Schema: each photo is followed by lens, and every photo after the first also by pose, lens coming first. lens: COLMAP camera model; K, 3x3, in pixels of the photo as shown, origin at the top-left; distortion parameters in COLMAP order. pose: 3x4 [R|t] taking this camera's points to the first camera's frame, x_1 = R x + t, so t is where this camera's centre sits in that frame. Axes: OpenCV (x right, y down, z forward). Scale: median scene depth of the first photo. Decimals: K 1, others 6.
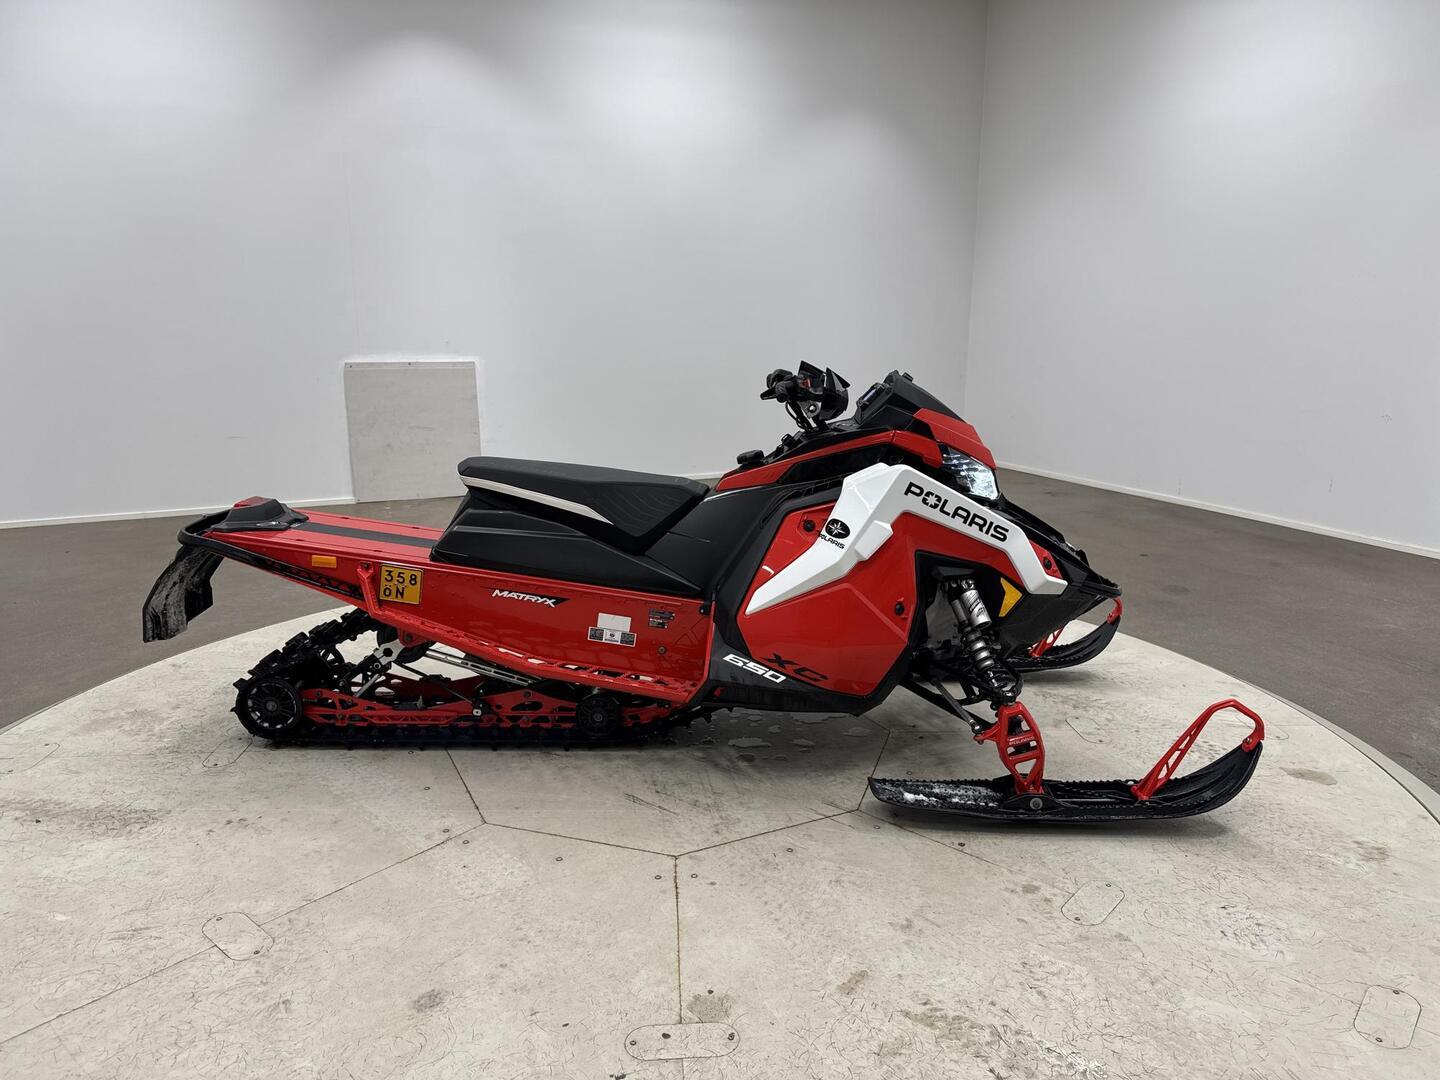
lens RADIAL K [[1010.3, 0, 720.0], [0, 1010.3, 540.0], [0, 0, 1]] dist [0.052239, -0.003576]
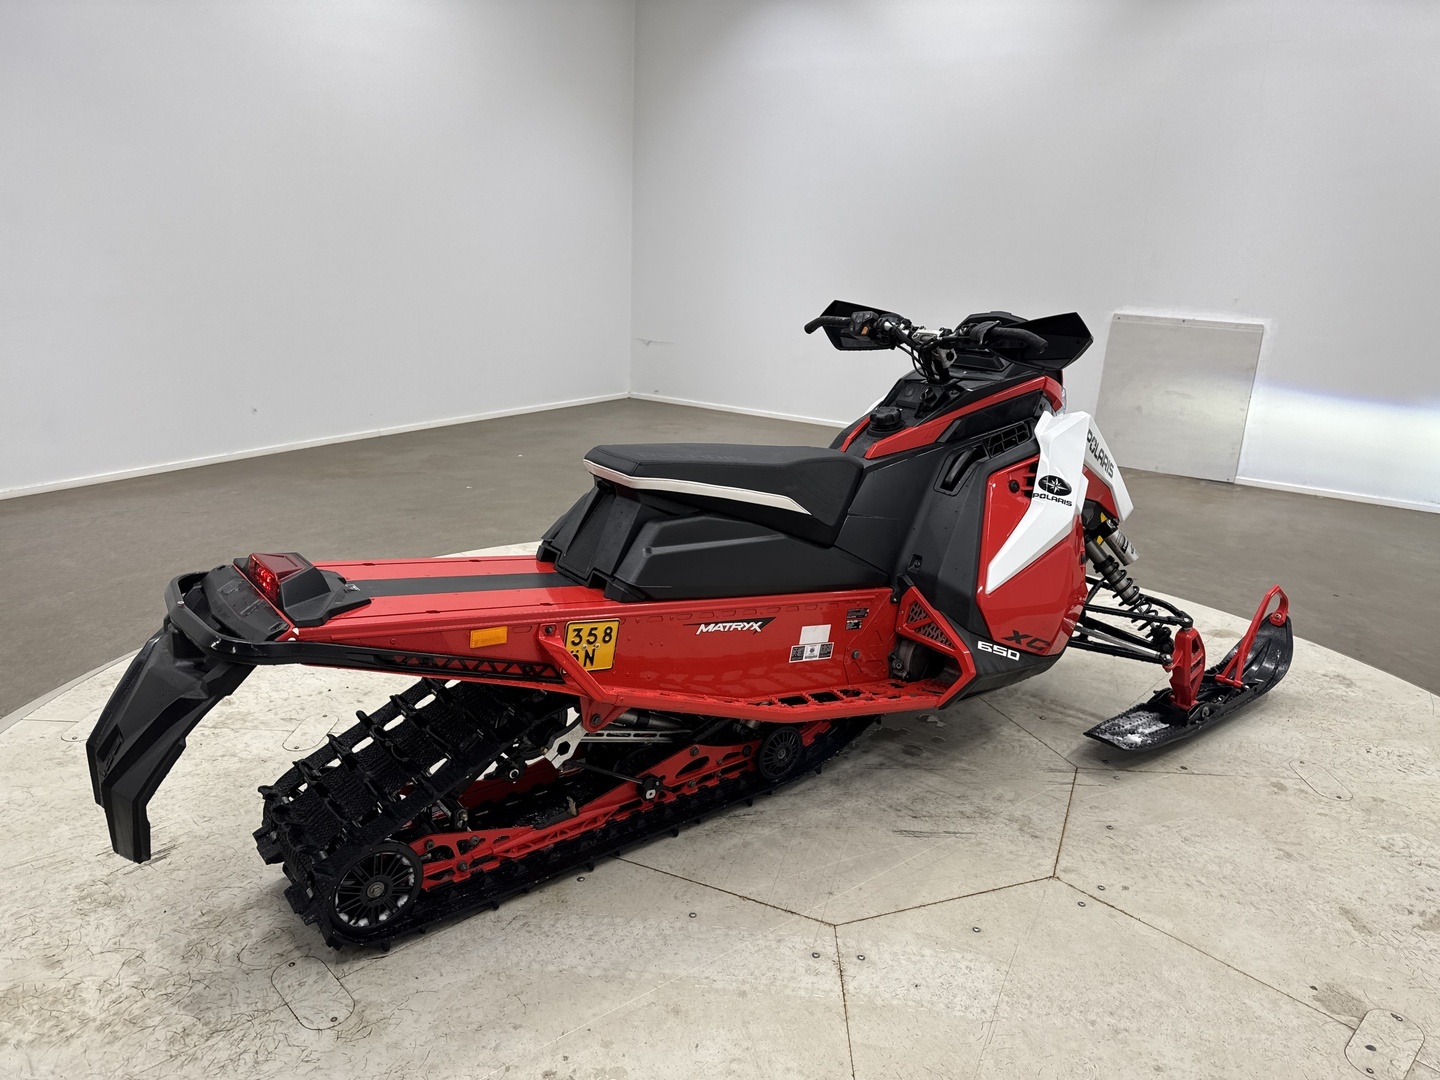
lens RADIAL K [[1029.2, 0, 719.3], [0, 1029.2, 570.2], [0, 0, 1]] dist [0.047064, -0.000837]
pose [[0.753239, -0.171917, 0.634882, -0.672305], [0.097740, 0.983777, 0.150432, -0.098832], [-0.650445, -0.051258, 0.757822, 0.434584]]
